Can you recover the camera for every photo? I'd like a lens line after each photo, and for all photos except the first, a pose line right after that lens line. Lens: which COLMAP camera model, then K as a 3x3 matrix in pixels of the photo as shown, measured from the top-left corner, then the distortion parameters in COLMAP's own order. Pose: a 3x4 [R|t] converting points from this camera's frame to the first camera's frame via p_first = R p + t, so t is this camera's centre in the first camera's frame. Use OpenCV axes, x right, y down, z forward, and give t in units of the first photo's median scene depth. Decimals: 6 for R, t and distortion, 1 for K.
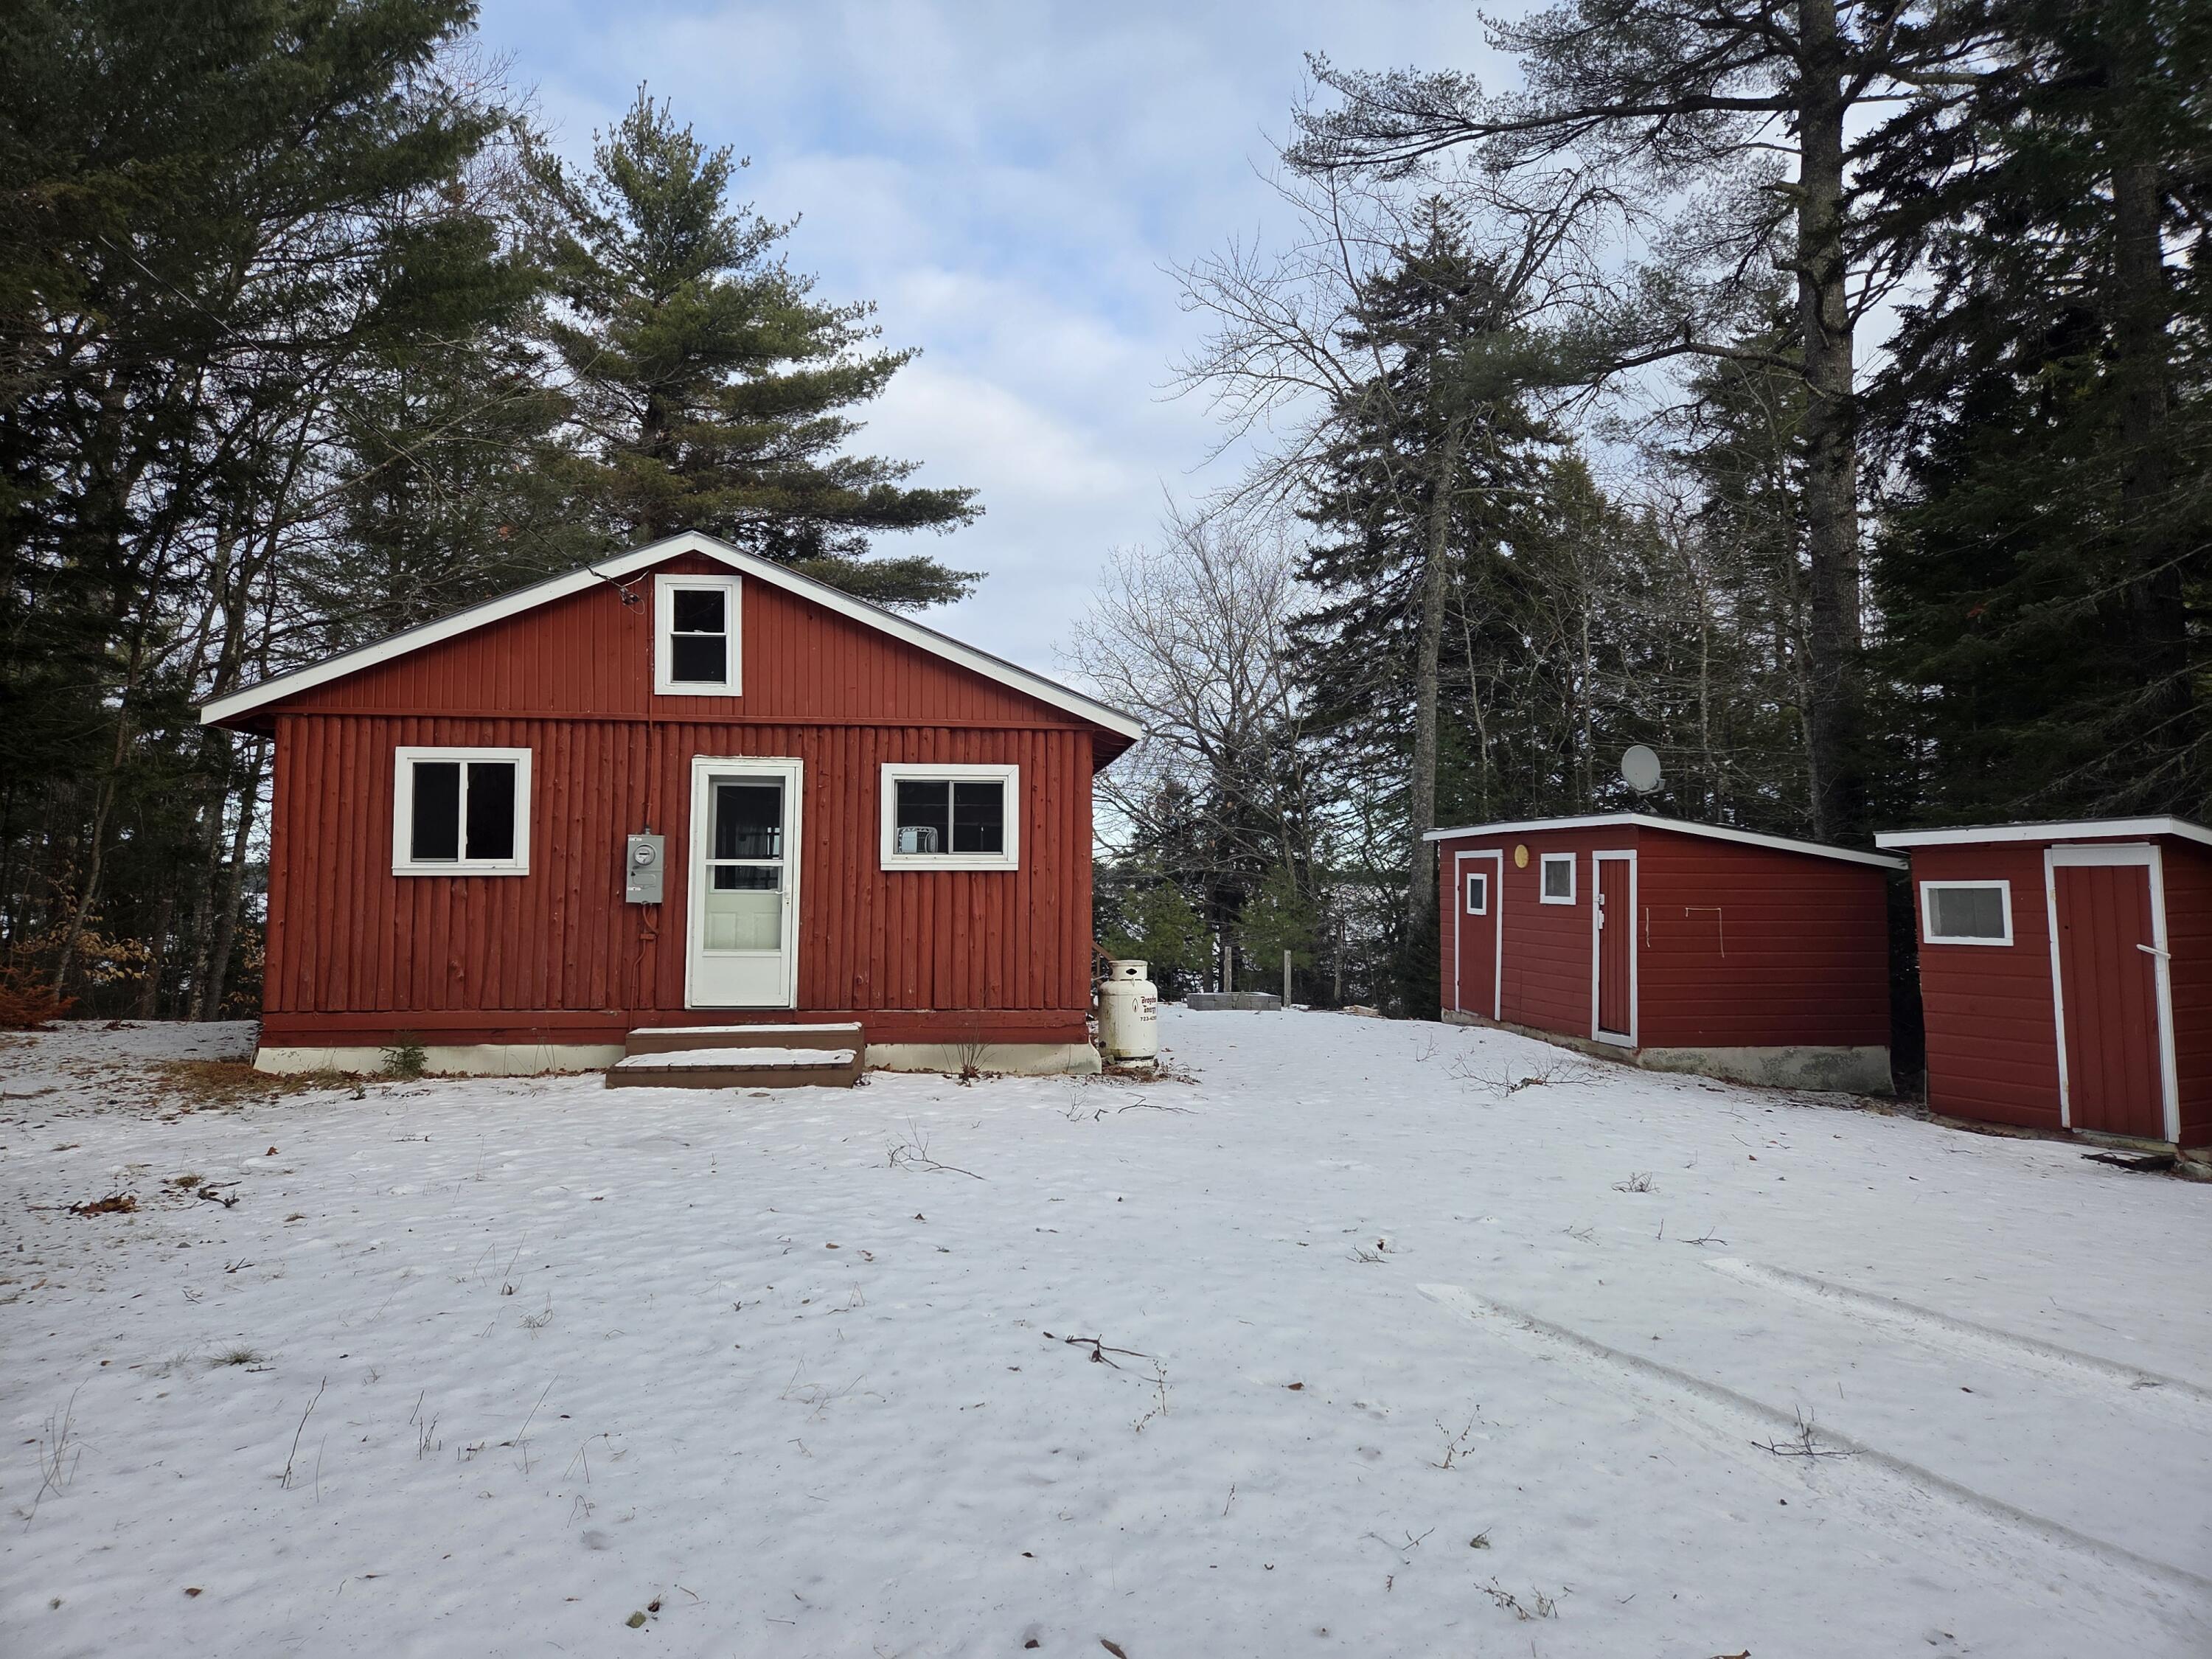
lens RADIAL K [[1478.5, 0, 1114.5], [0, 1478.5, 844.2], [0, 0, 1]] dist [0.071484, -0.060204]
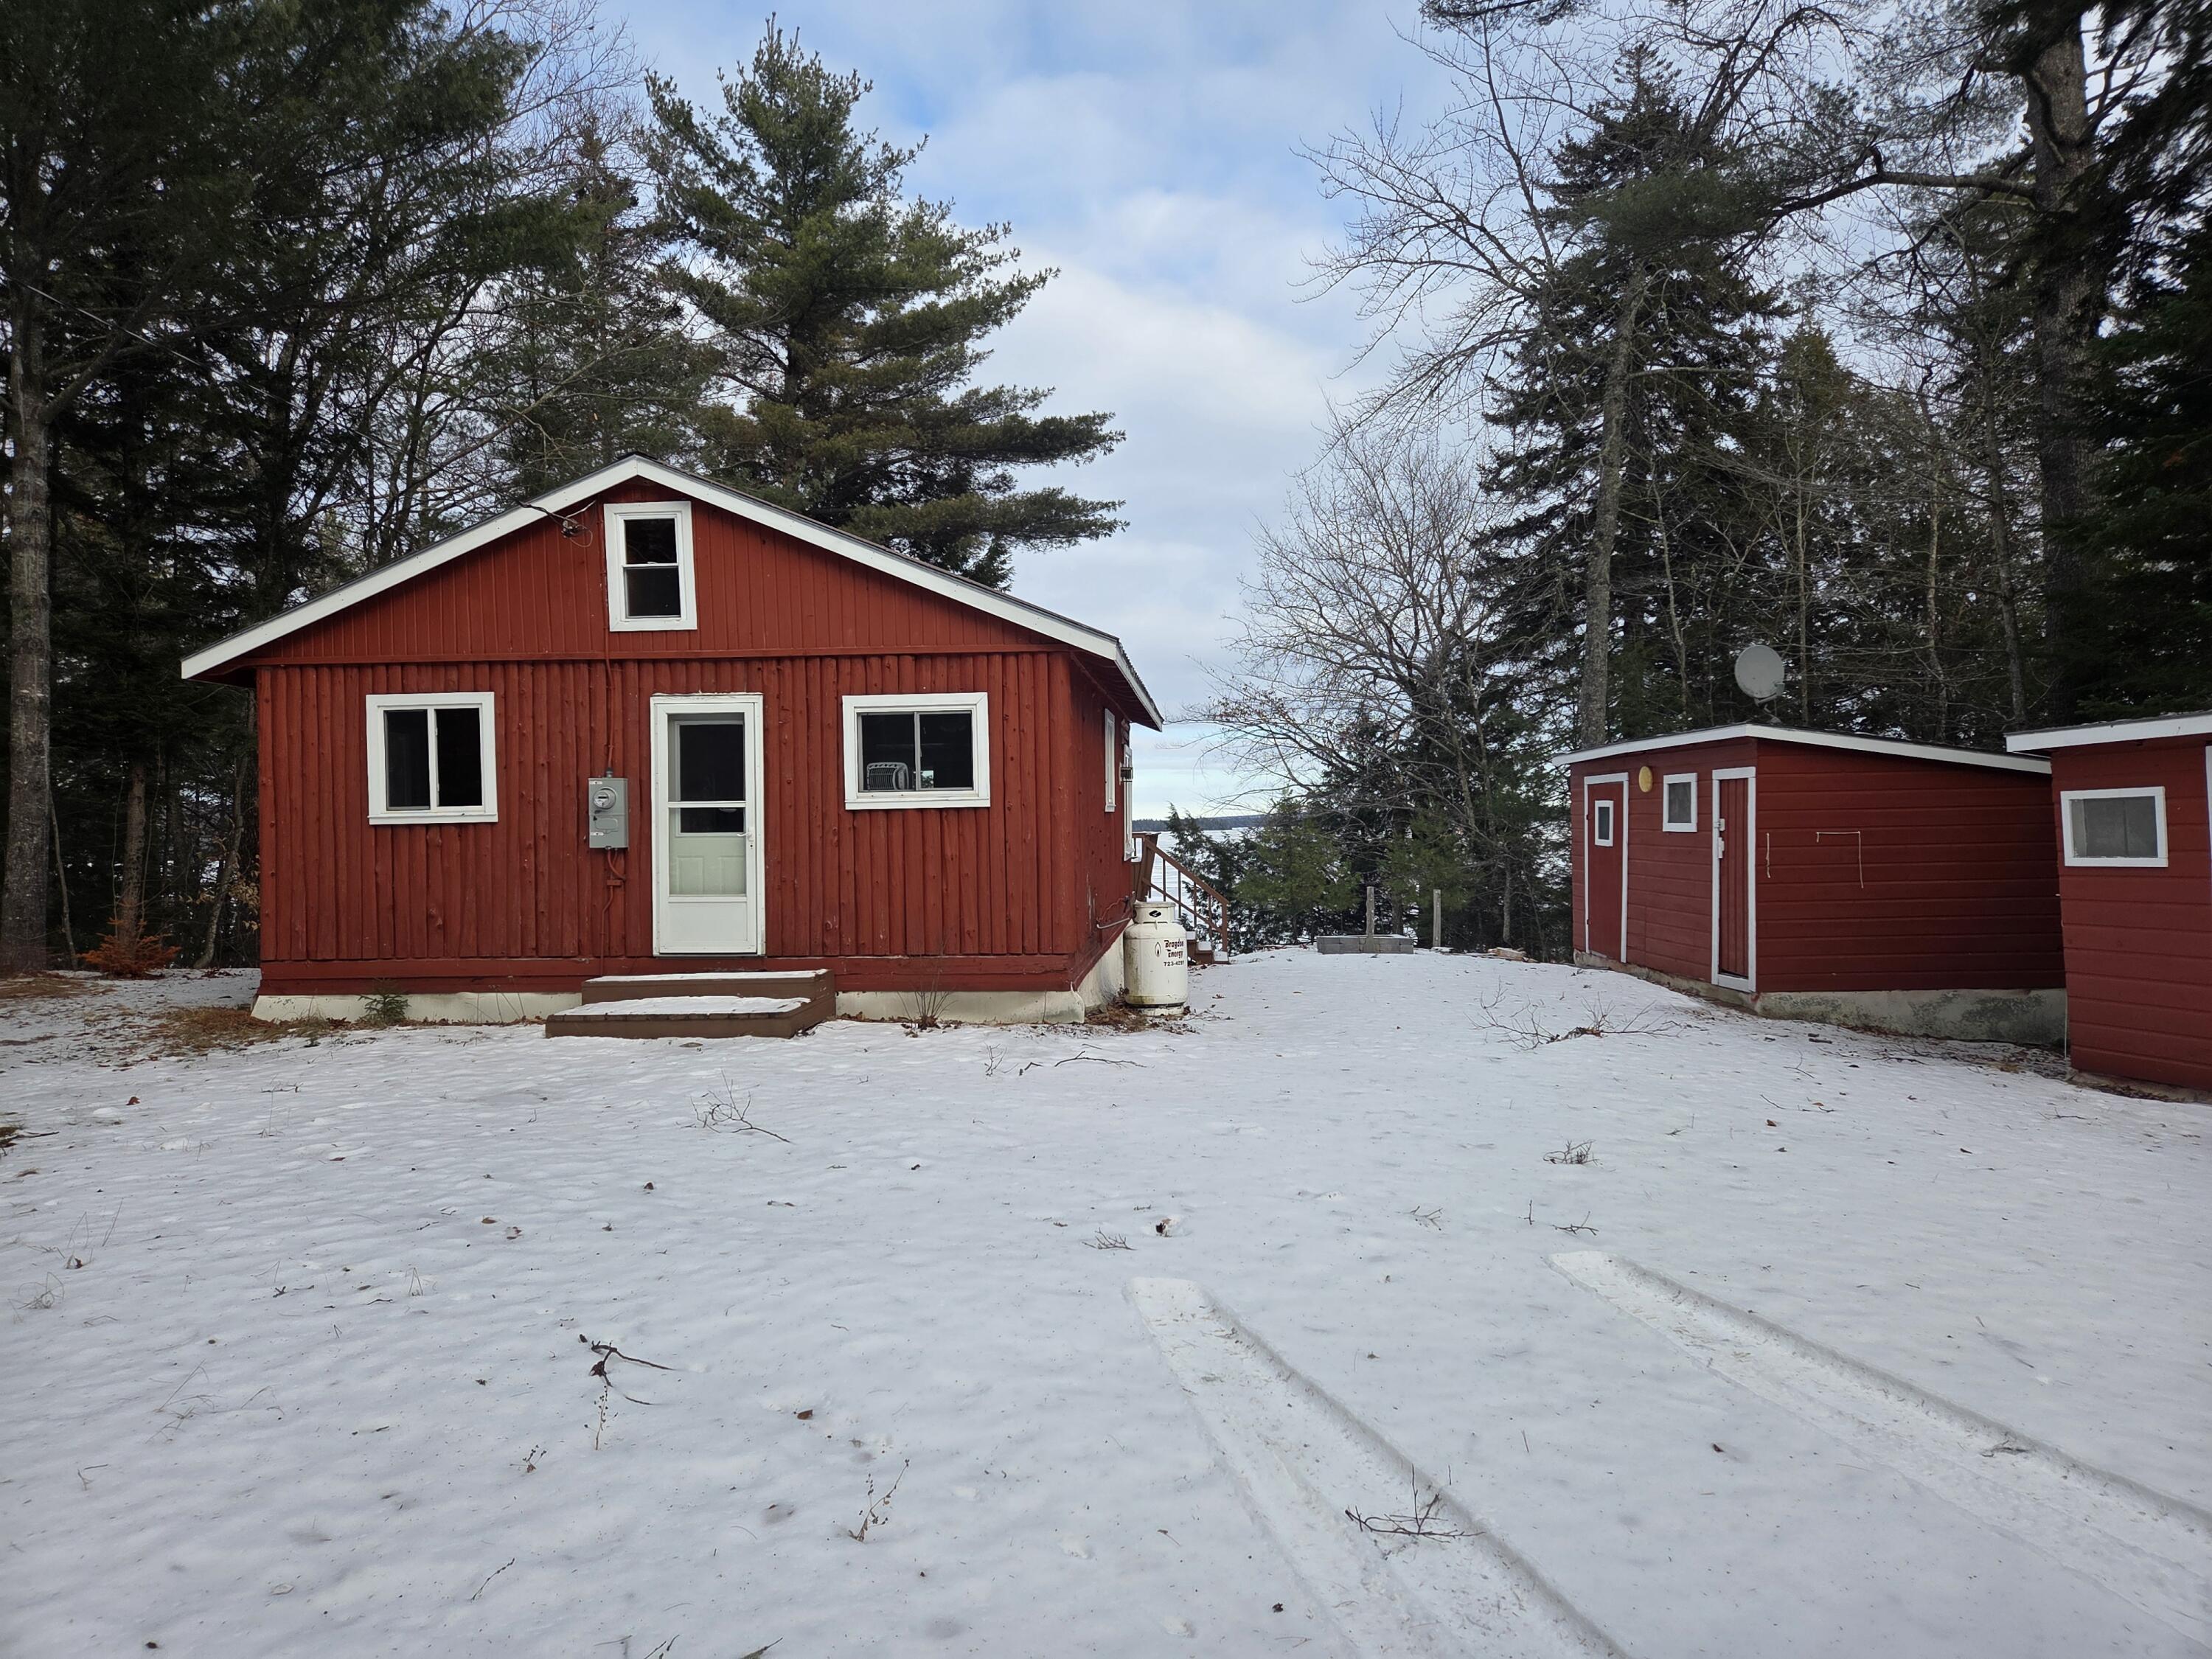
lens RADIAL K [[1478.5, 0, 1102.6], [0, 1478.5, 883.6], [0, 0, 1]] dist [0.071484, -0.060204]
pose [[0.984430, -0.014971, -0.175139, 0.165675], [0.026160, 0.997749, 0.061754, 0.010539], [0.173820, -0.065374, 0.982605, 0.093981]]
